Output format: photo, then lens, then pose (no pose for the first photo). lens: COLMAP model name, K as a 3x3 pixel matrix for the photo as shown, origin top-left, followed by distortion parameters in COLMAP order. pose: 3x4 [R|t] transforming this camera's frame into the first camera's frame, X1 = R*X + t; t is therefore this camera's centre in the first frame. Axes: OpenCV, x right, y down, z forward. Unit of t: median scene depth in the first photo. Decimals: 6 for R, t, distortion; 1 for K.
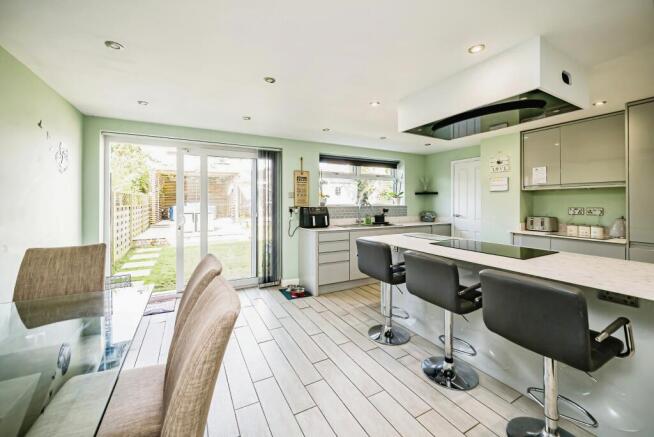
lens RADIAL K [[262.9, 0, 325.3], [0, 262.9, 201.9], [0, 0, 1]] dist [0.000809, -0.000008]
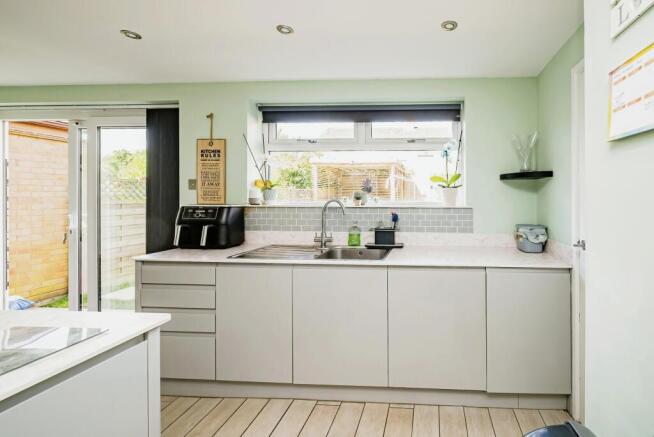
lens RADIAL K [[291.5, 0, 392.4], [0, 291.5, 196.3], [0, 0, 1]] dist [-0.001923, -0.000097]
pose [[0.854626, 0.005708, -0.519212, 0.539521], [-0.005431, 0.999983, 0.002054, -0.003087], [0.519215, 0.001065, 0.854643, 0.682406]]
